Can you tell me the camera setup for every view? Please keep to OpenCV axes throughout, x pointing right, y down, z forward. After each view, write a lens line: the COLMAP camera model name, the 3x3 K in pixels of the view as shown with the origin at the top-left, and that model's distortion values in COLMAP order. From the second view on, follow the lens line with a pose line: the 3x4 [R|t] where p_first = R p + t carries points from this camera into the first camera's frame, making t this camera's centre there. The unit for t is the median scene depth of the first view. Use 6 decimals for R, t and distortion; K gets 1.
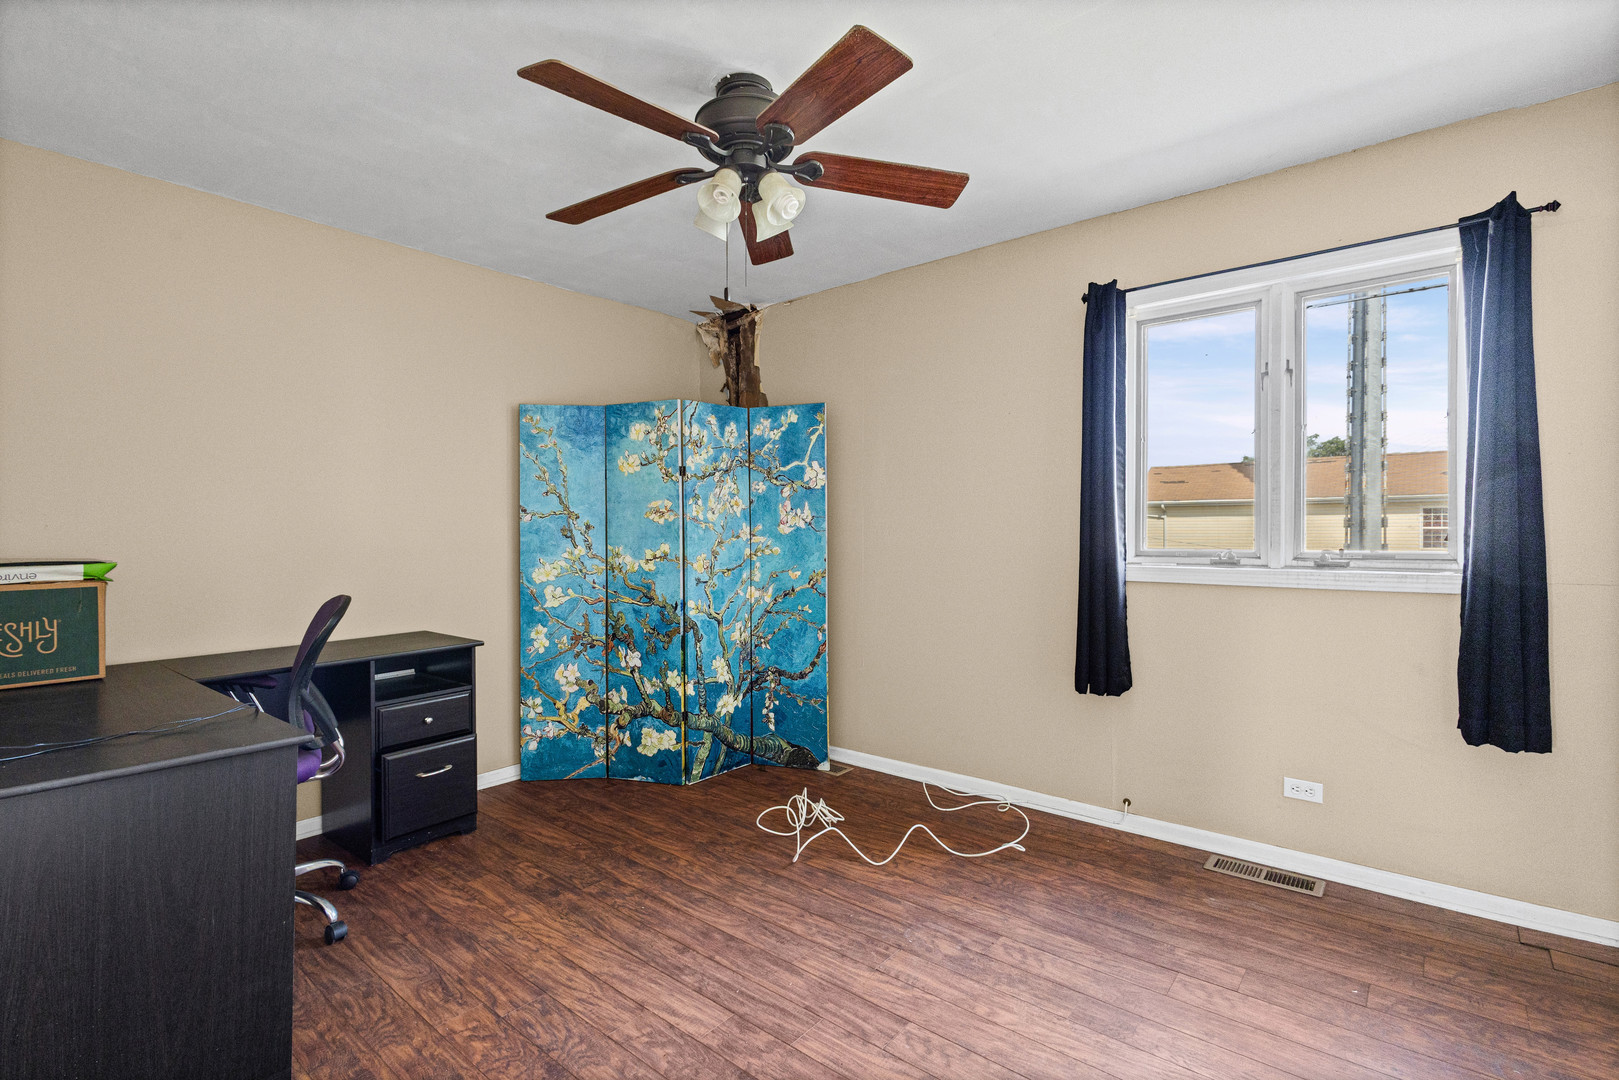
lens RADIAL K [[761.0, 0, 808.5], [0, 761.0, 538.3], [0, 0, 1]] dist [0.001294, -0.001123]
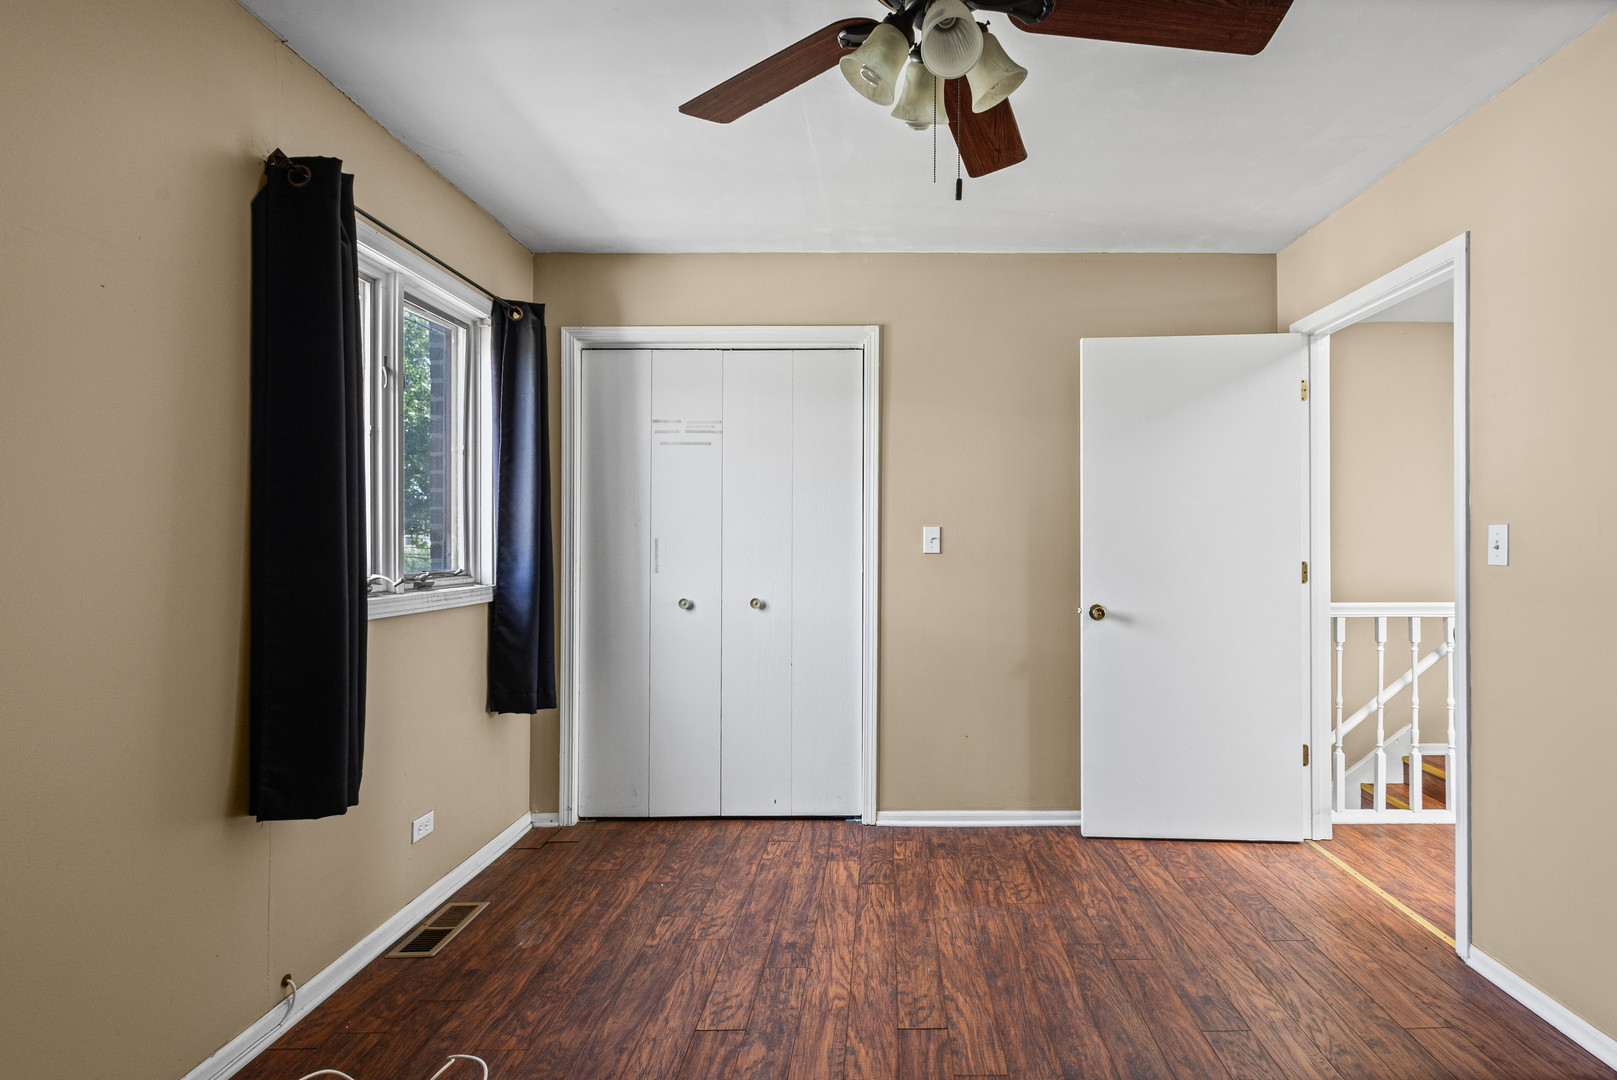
lens RADIAL K [[789.9, 0, 888.4], [0, 789.9, 540.0], [0, 0, 1]] dist [0.001266, -0.000062]
pose [[-0.649553, 0.011967, 0.760222, -0.535870], [0.015044, 0.999883, -0.002886, -0.014023], [-0.760167, 0.009562, -0.649657, 1.352693]]
